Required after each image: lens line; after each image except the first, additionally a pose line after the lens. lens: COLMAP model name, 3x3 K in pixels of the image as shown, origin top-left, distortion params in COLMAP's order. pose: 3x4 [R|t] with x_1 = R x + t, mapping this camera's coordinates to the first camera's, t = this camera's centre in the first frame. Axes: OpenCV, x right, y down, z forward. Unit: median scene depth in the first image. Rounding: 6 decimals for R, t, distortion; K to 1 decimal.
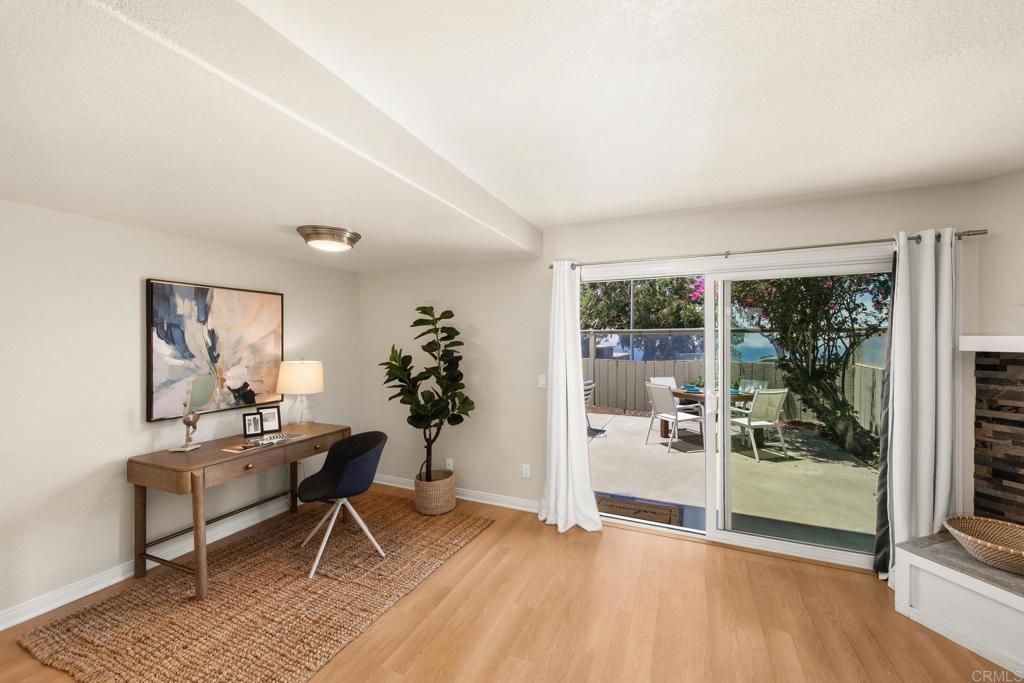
lens RADIAL K [[403.5, 0, 511.7], [0, 403.5, 343.6], [0, 0, 1]] dist [0.001778, 0.000066]
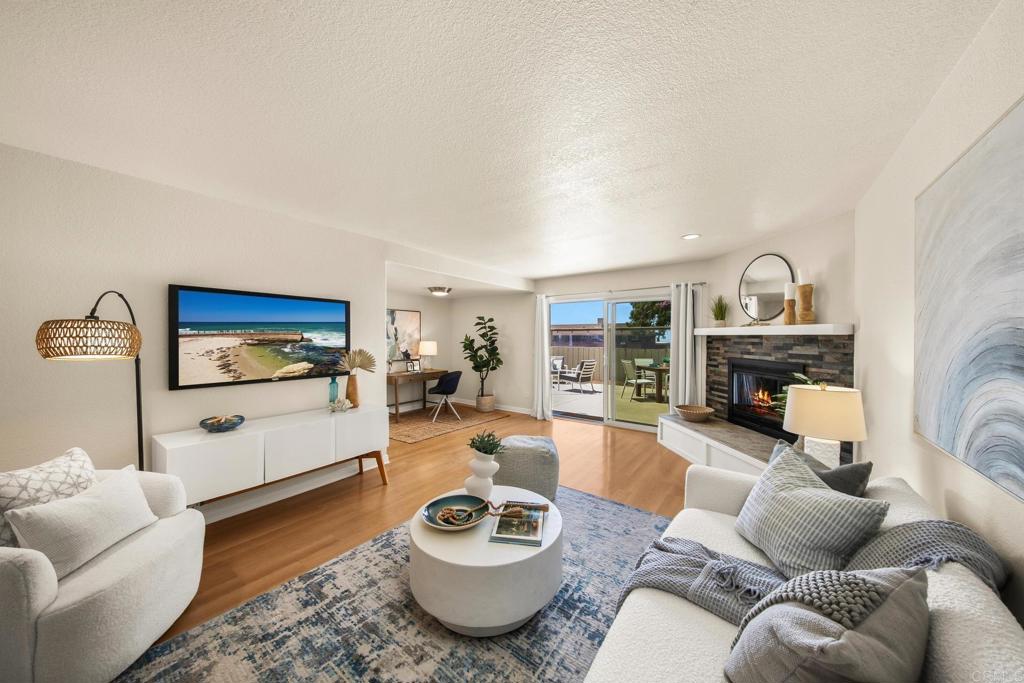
lens RADIAL K [[340.7, 0, 503.4], [0, 340.7, 340.8], [0, 0, 1]] dist [0.000333, 0.000011]
pose [[0.971464, 0.004512, -0.237142, 0.342425], [-0.003972, 0.999988, 0.002758, 0.033943], [0.237152, -0.001737, 0.971471, -0.755885]]
